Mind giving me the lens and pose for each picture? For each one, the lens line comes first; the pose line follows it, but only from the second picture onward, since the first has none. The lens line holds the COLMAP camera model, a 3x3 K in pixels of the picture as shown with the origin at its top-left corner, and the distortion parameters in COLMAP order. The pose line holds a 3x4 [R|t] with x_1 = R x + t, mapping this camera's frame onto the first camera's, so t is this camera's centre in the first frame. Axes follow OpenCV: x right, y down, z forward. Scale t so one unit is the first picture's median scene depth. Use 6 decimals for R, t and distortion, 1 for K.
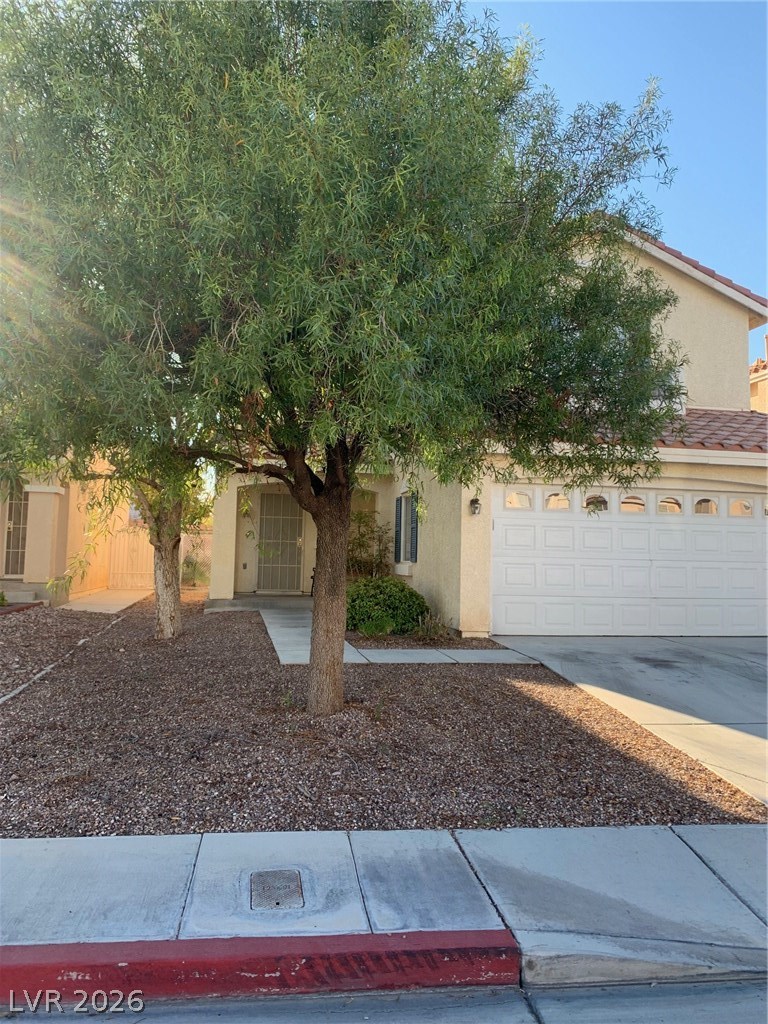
lens RADIAL K [[787.4, 0, 384.0], [0, 787.4, 512.0], [0, 0, 1]] dist [0.016331, -0.011610]
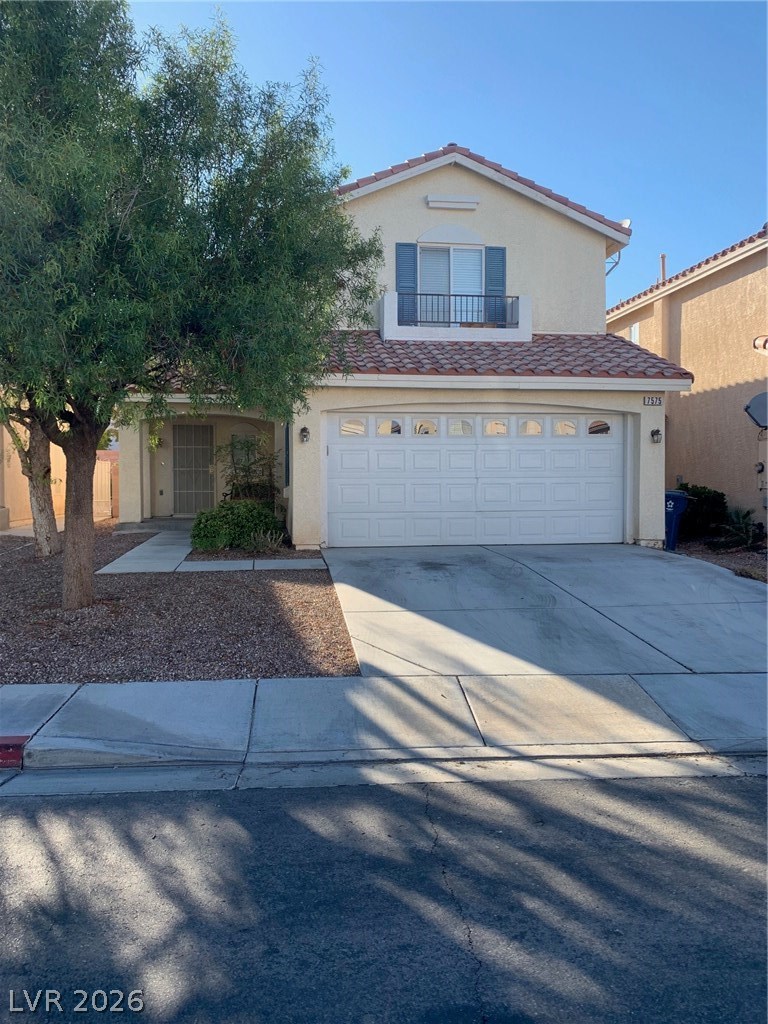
lens RADIAL K [[774.4, 0, 360.0], [0, 774.4, 519.9], [0, 0, 1]] dist [0.002132, 0.050036]
pose [[0.998057, -0.023479, -0.057718, 0.263848], [0.029566, 0.993822, 0.106972, -0.001857], [0.054849, -0.108470, 0.992585, -0.108930]]
